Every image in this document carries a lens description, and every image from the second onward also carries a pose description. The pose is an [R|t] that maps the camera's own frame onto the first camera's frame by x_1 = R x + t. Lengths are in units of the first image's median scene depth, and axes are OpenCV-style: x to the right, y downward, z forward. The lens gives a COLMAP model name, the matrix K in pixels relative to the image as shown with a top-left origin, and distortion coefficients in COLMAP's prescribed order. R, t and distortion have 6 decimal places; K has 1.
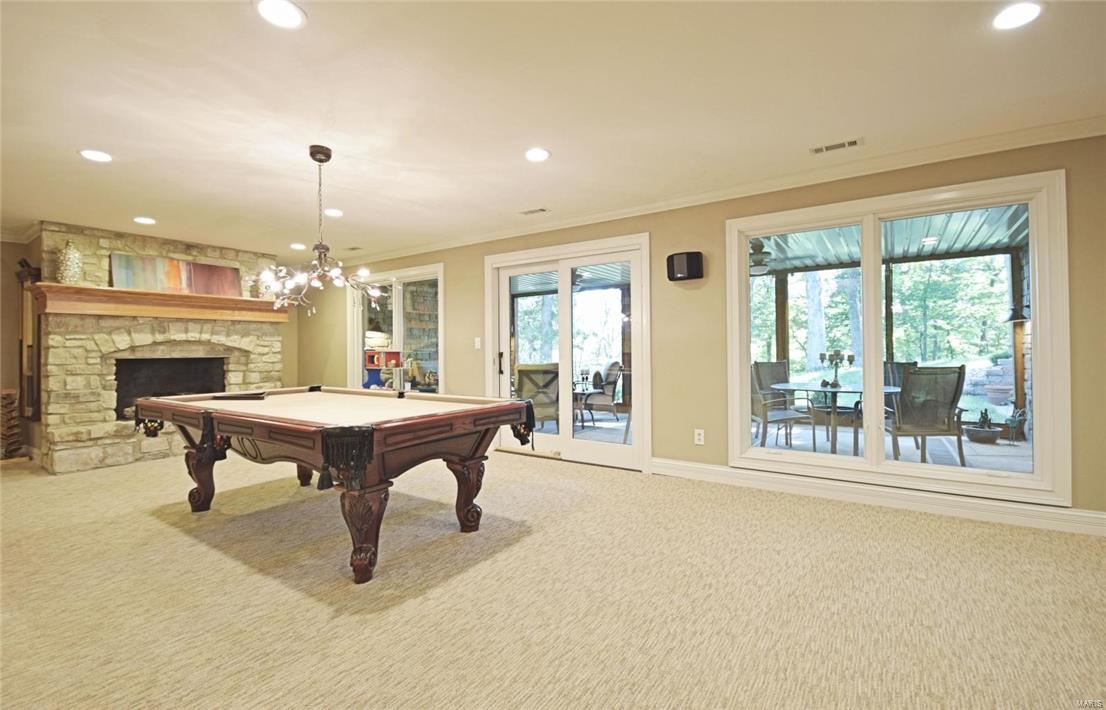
lens RADIAL K [[484.8, 0, 551.9], [0, 484.8, 347.8], [0, 0, 1]] dist [-0.012556, -0.000312]
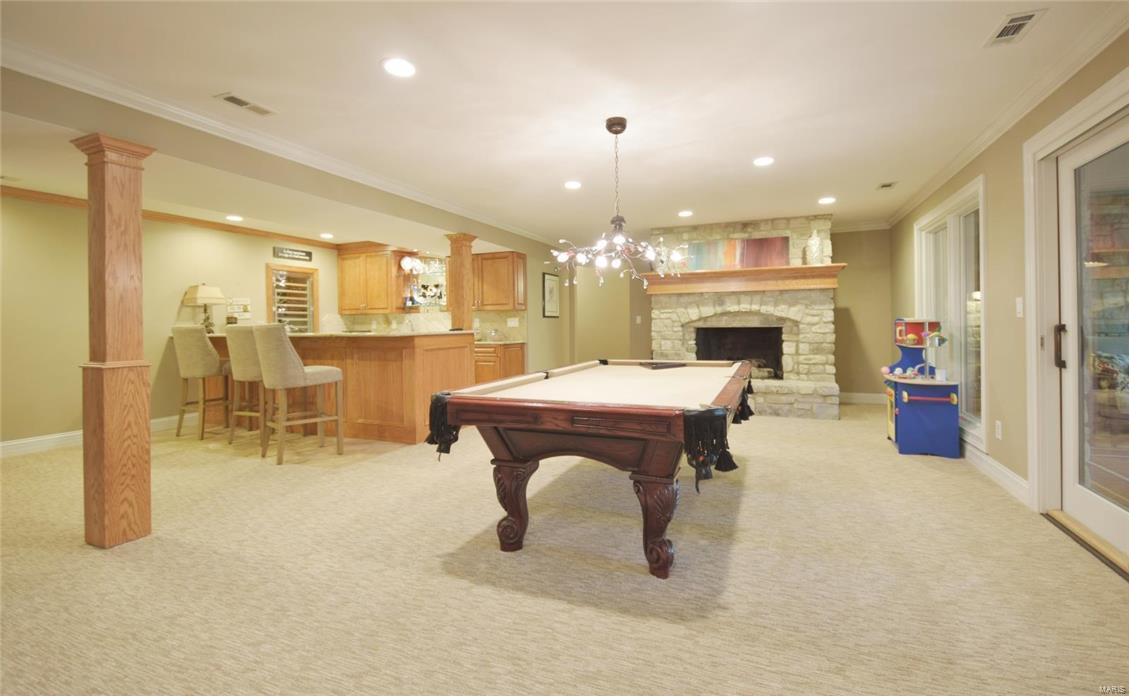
lens RADIAL K [[505.6, 0, 571.9], [0, 505.6, 323.1], [0, 0, 1]] dist [-0.004502, -0.000372]
pose [[0.210470, 0.004626, -0.977589, 0.301468], [0.013437, 0.999881, 0.007624, -0.002762], [0.977508, -0.014740, 0.210383, 0.400041]]
